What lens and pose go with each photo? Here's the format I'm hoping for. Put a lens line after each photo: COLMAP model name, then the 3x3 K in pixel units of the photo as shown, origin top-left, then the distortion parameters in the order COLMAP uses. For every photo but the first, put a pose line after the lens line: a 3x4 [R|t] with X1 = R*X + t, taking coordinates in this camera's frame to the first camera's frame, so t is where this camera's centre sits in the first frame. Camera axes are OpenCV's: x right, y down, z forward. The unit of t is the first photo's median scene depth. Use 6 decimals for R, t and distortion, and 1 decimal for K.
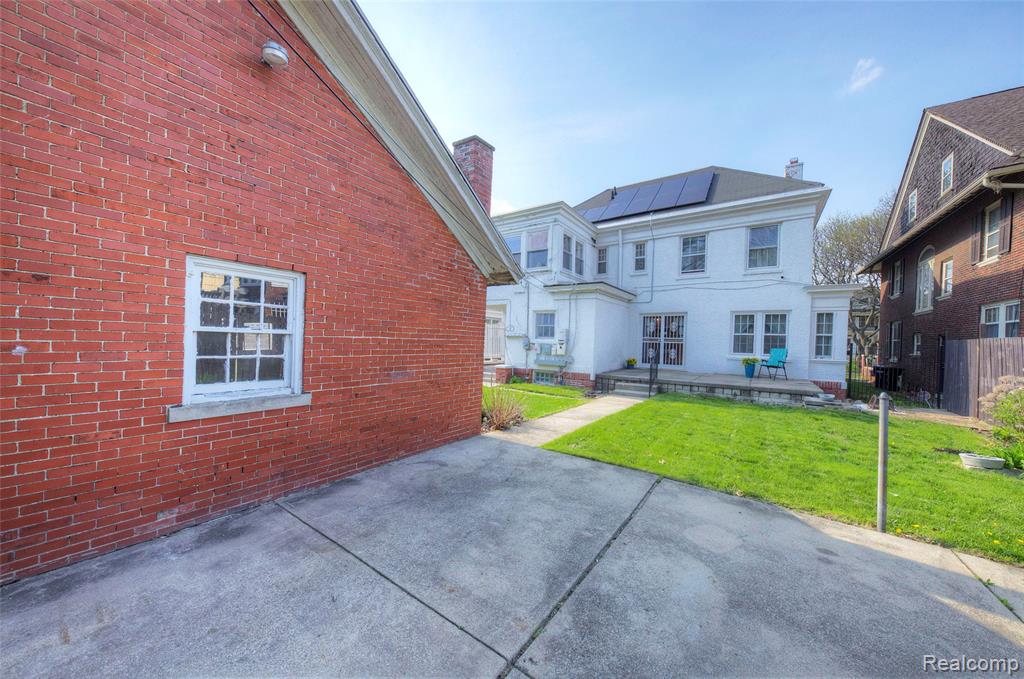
lens RADIAL K [[363.4, 0, 510.1], [0, 363.4, 342.5], [0, 0, 1]] dist [0.006417, -0.000253]
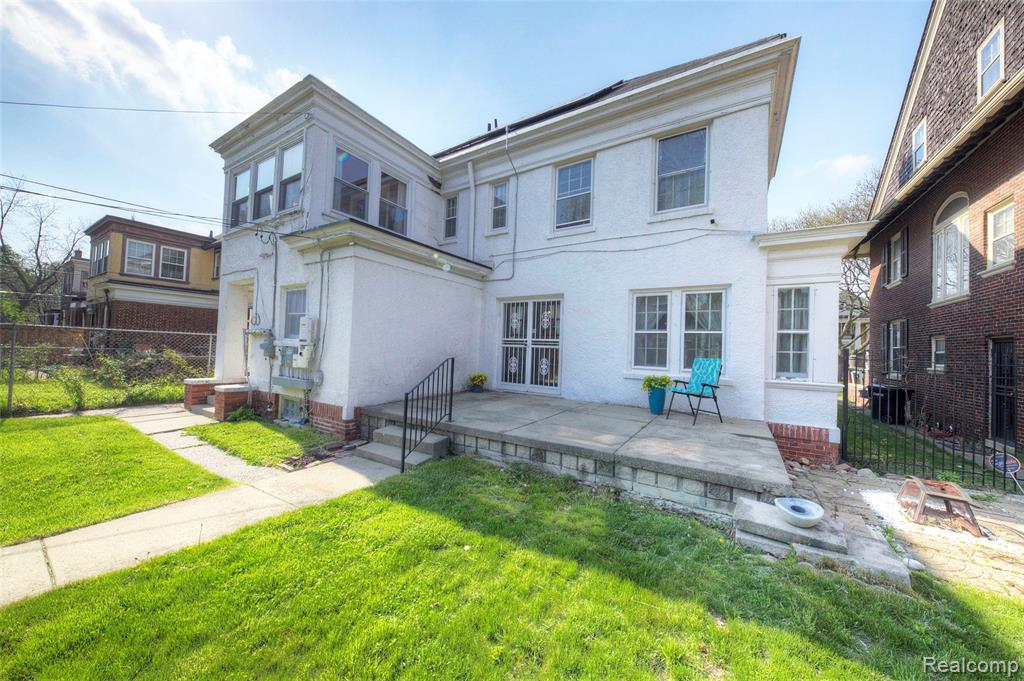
lens RADIAL K [[359.8, 0, 513.7], [0, 359.8, 335.7], [0, 0, 1]] dist [0.006266, -0.000034]
pose [[0.999177, 0.008356, 0.039698, 0.411141], [-0.006751, 0.999161, -0.040403, 0.006473], [-0.040002, 0.040102, 0.998395, 0.467059]]
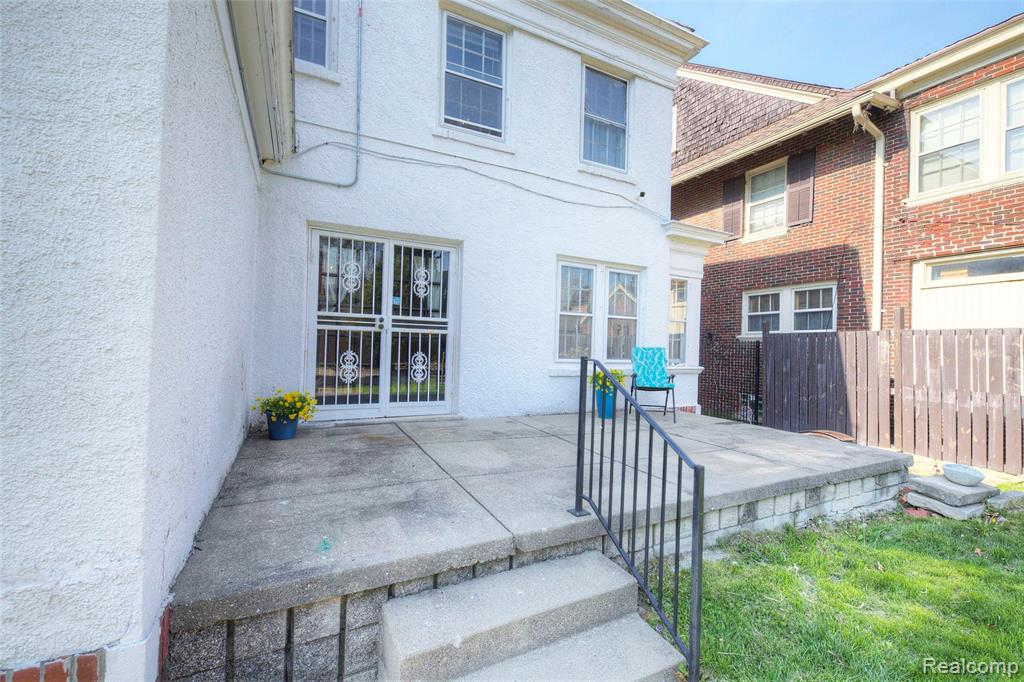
lens RADIAL K [[432.0, 0, 514.2], [0, 432.0, 343.8], [0, 0, 1]] dist [0.001460, 0.000177]
pose [[0.473121, -0.006096, 0.880976, 0.167046], [-0.005116, 0.999940, 0.009667, 0.007655], [-0.880982, -0.009080, 0.473062, 0.817799]]
